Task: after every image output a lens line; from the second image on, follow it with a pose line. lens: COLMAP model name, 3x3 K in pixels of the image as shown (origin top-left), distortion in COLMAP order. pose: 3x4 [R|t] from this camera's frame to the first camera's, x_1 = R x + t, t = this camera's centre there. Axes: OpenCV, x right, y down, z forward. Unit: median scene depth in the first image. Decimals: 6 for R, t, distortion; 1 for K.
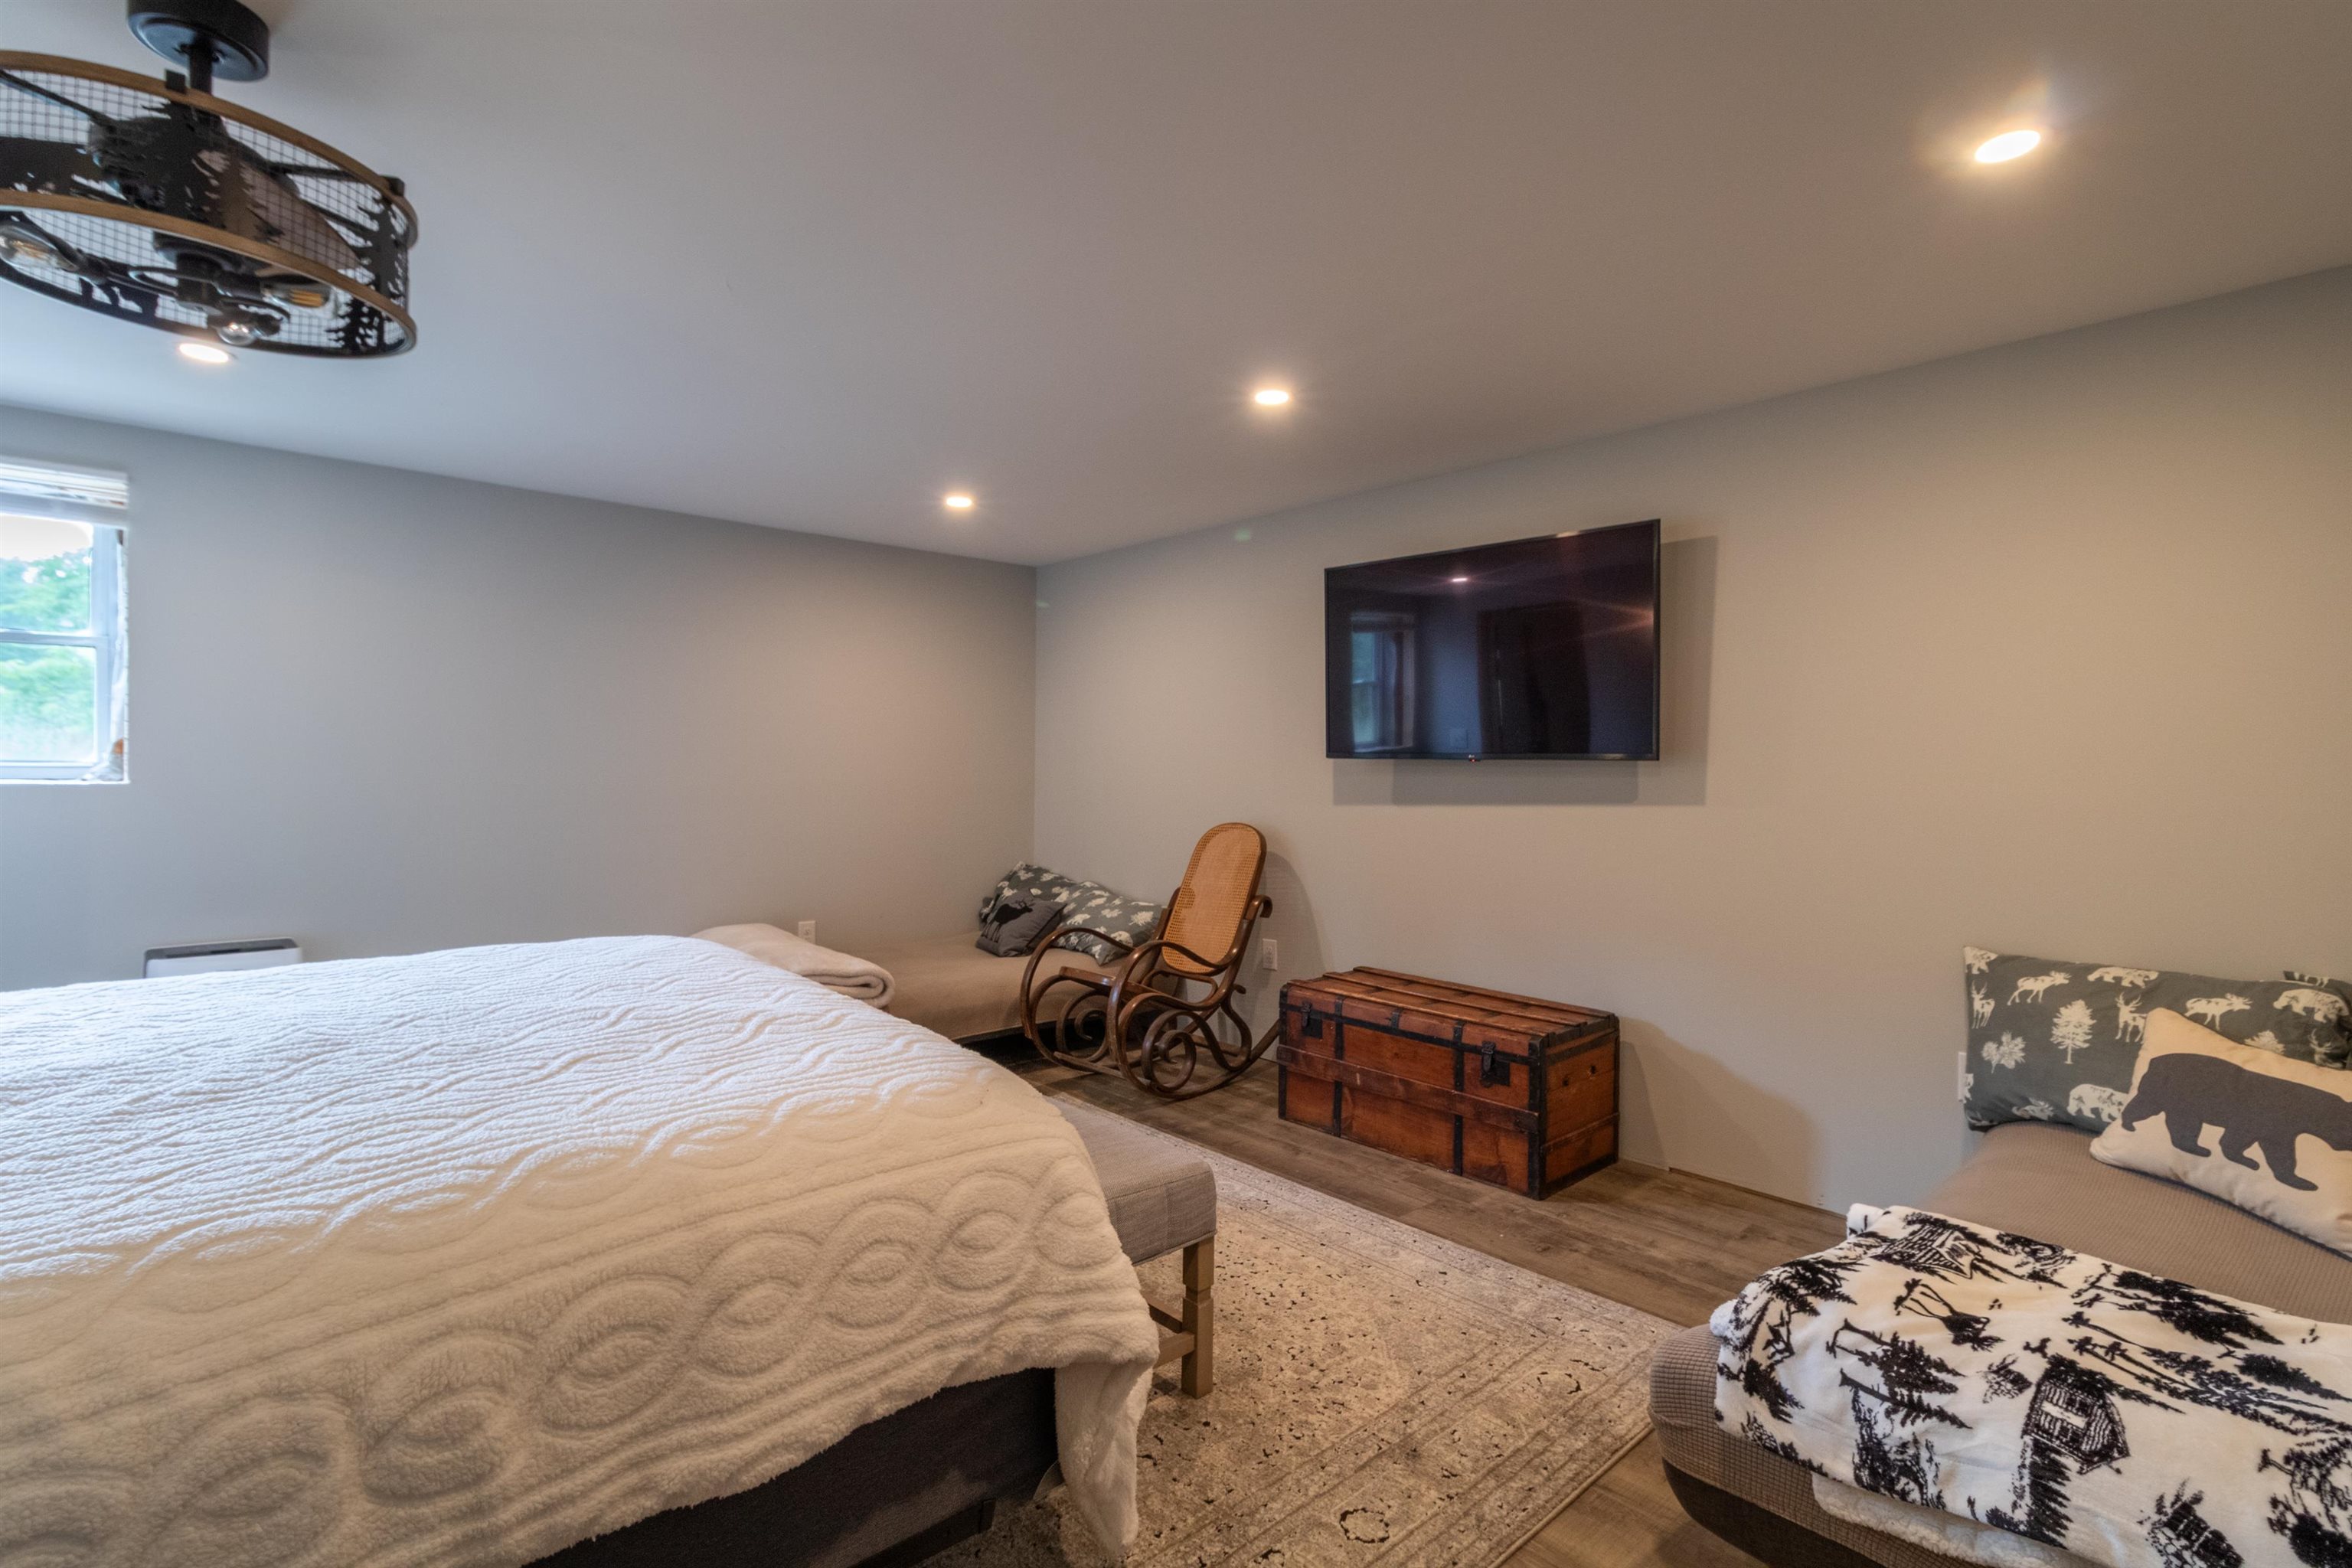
lens RADIAL K [[1094.4, 0, 1169.4], [0, 1094.4, 773.0], [0, 0, 1]] dist [0.016461, -0.001762]
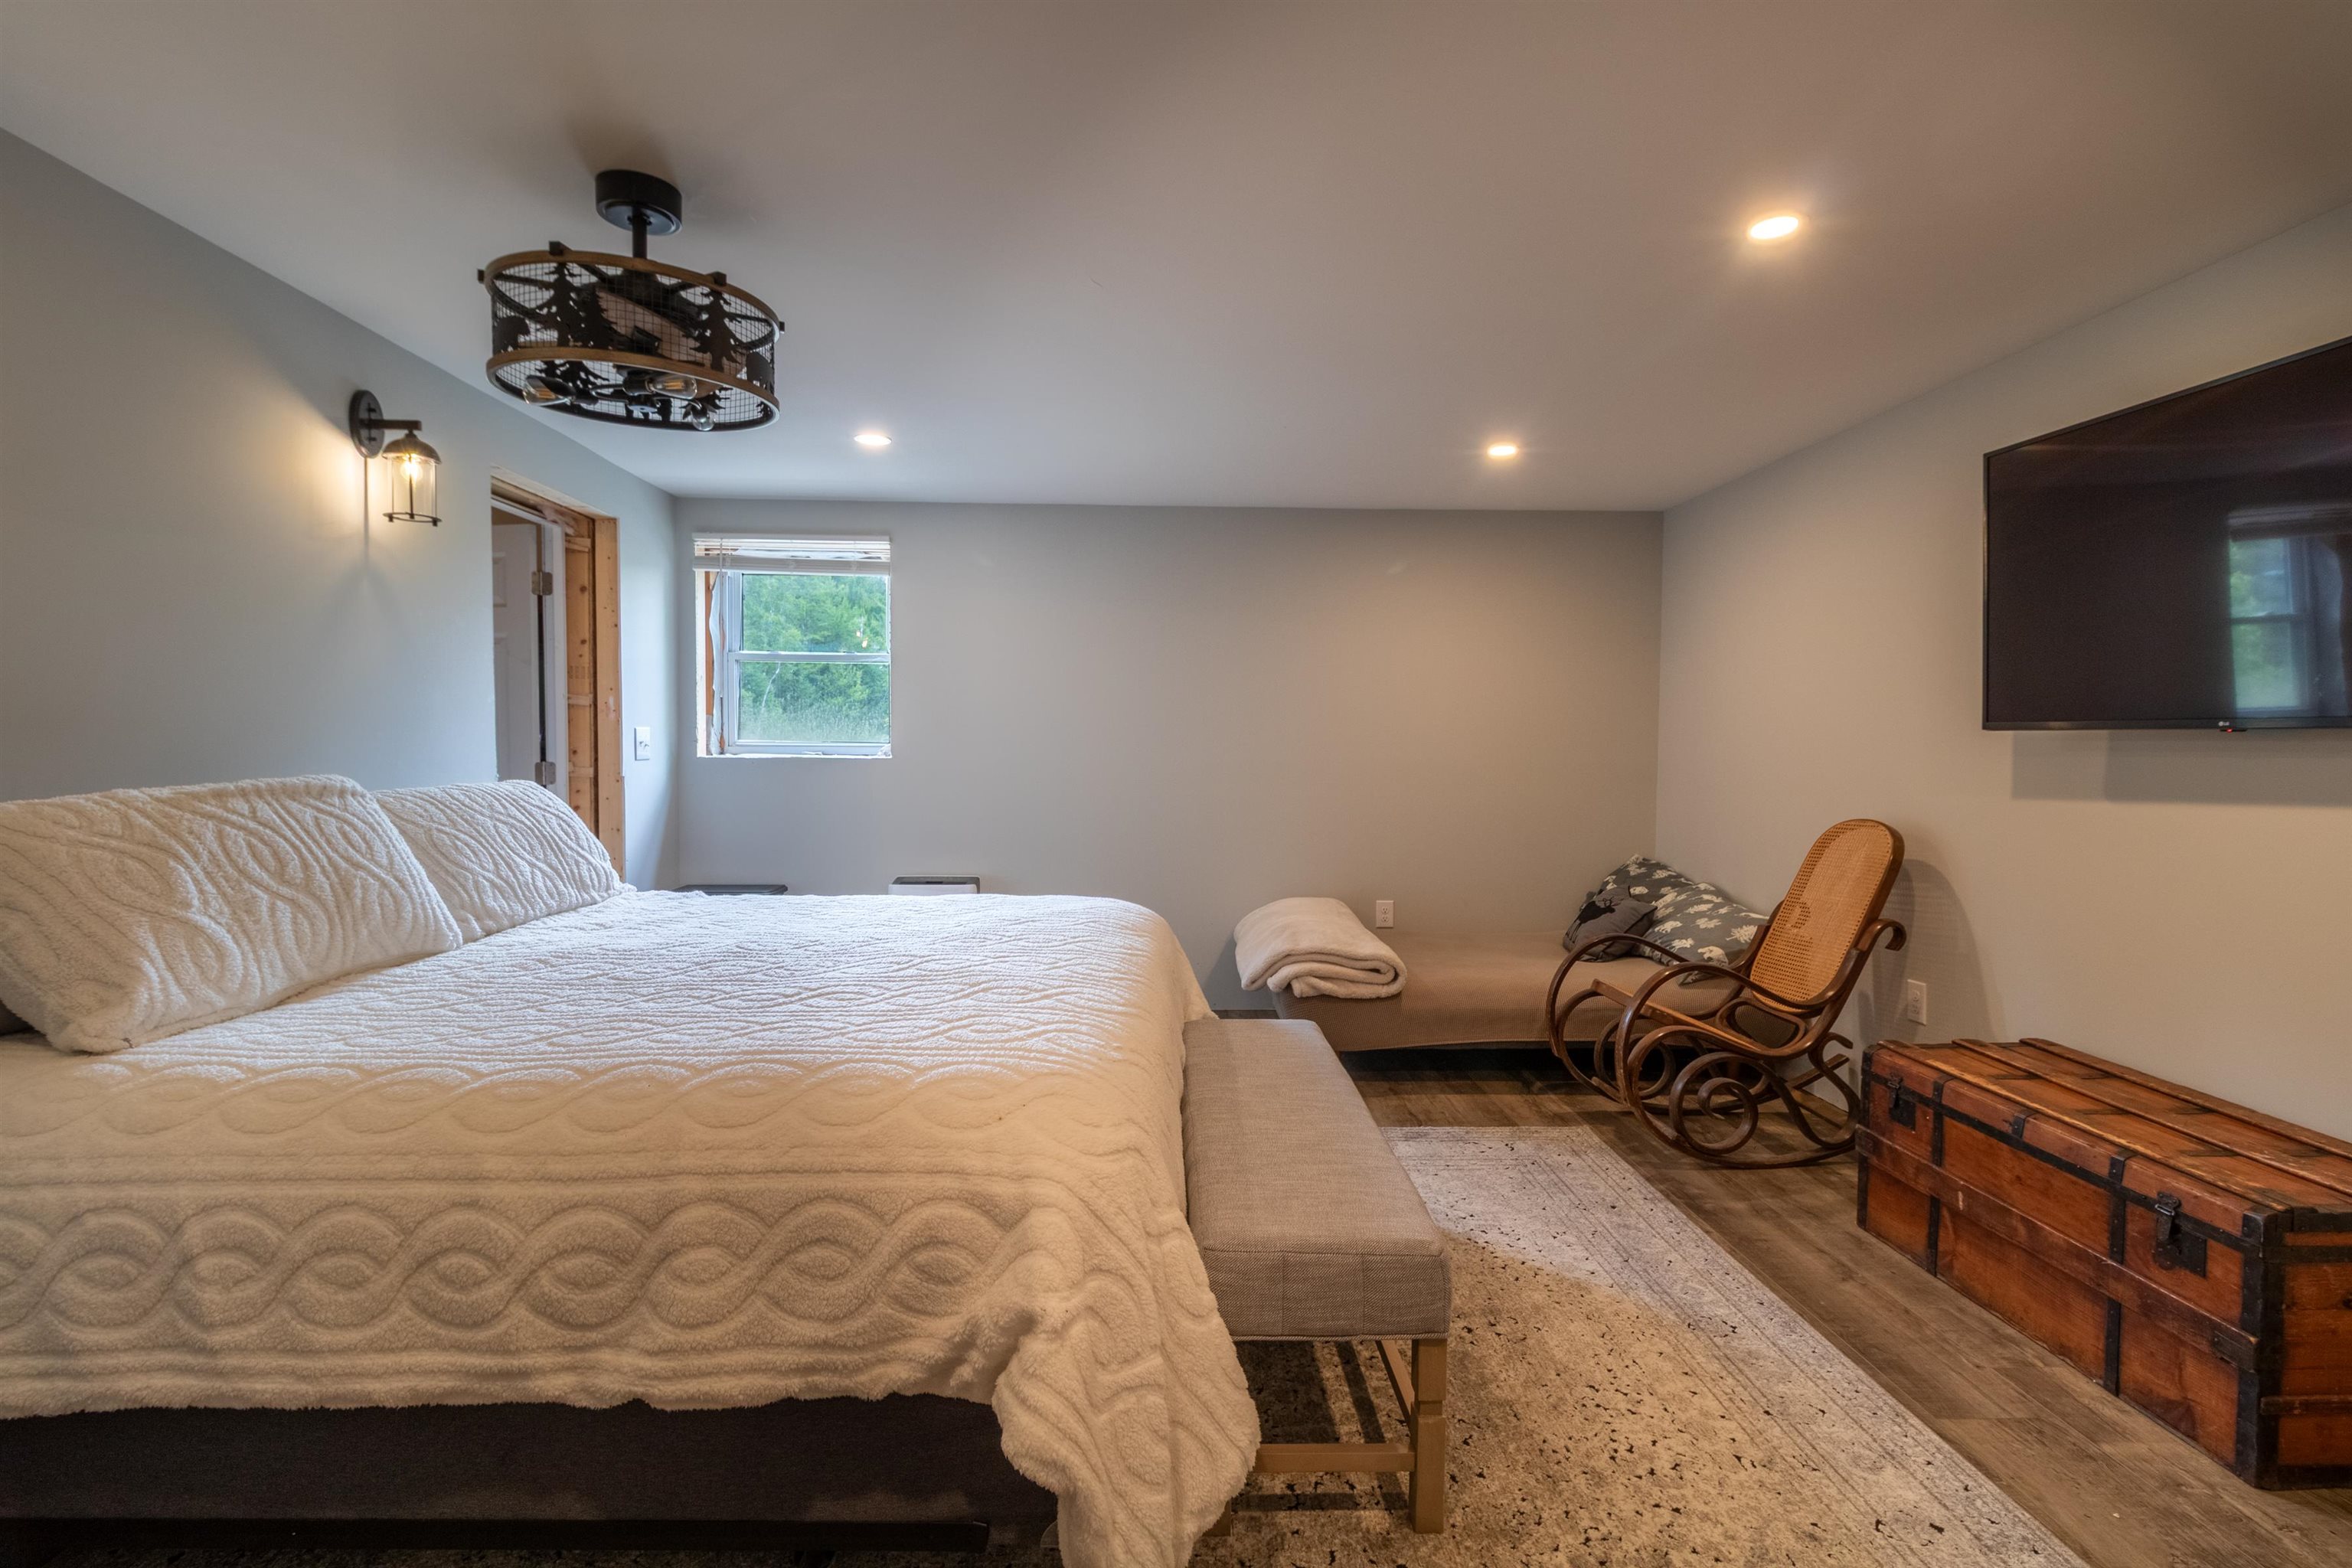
lens RADIAL K [[1094.4, 0, 1180.5], [0, 1094.4, 778.7], [0, 0, 1]] dist [0.016461, -0.001762]
pose [[0.771706, 0.016313, -0.635771, 0.230235], [-0.001487, 0.999715, 0.023847, 0.001416], [0.635978, -0.017457, 0.771510, 0.166102]]
